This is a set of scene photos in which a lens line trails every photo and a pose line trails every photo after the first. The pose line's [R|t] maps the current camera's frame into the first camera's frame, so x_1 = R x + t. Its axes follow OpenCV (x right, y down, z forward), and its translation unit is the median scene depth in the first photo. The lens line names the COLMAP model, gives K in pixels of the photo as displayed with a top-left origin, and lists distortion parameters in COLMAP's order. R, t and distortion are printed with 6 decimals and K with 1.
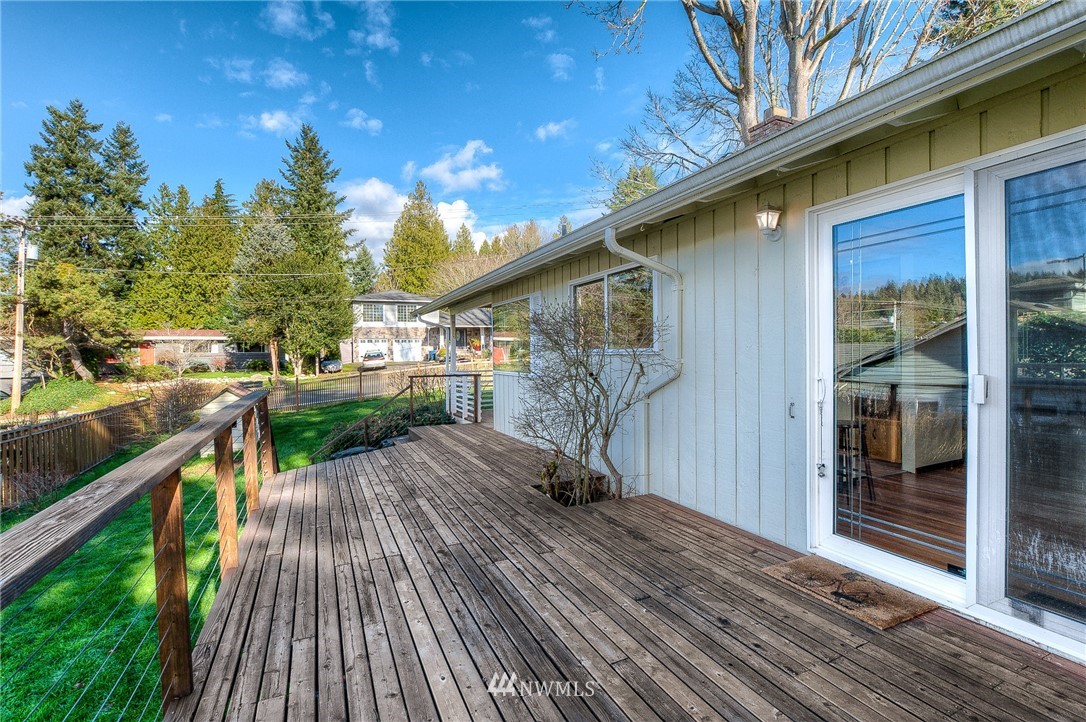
lens RADIAL K [[479.1, 0, 535.9], [0, 479.1, 357.1], [0, 0, 1]] dist [-0.022898, 0.007852]
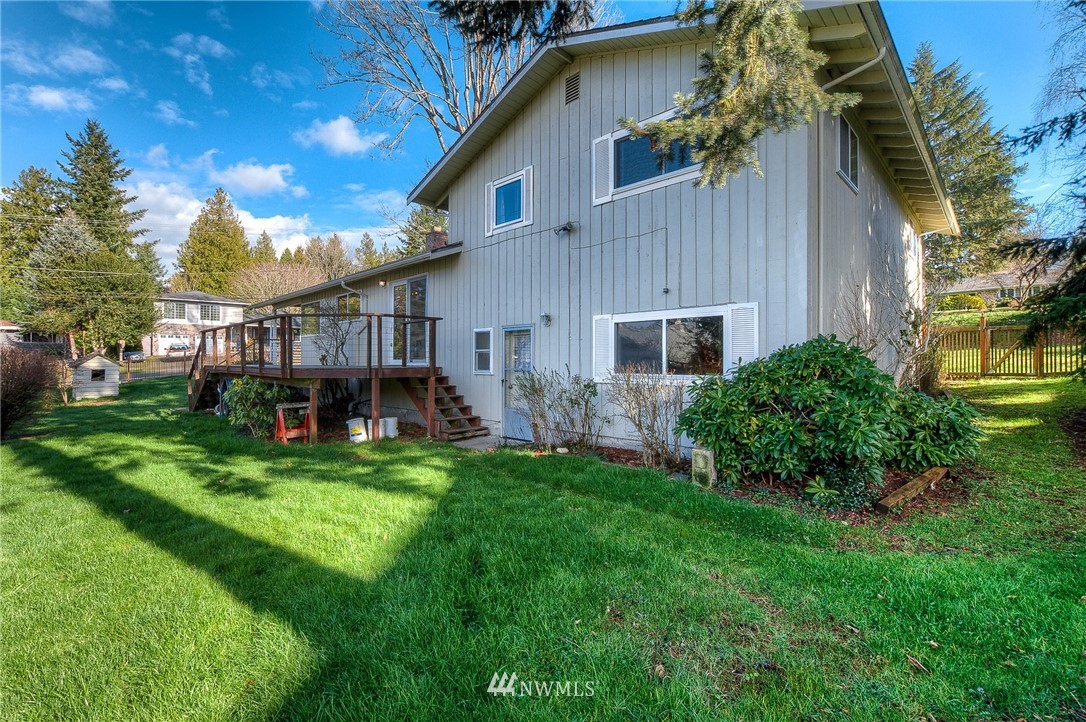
lens RADIAL K [[479.1, 0, 535.9], [0, 479.1, 357.1], [0, 0, 1]] dist [-0.022898, 0.007852]
pose [[0.926732, 0.010374, 0.375579, 0.015622], [-0.000086, 0.999625, -0.027400, 0.036346], [-0.375722, 0.025360, 0.926385, -0.264262]]
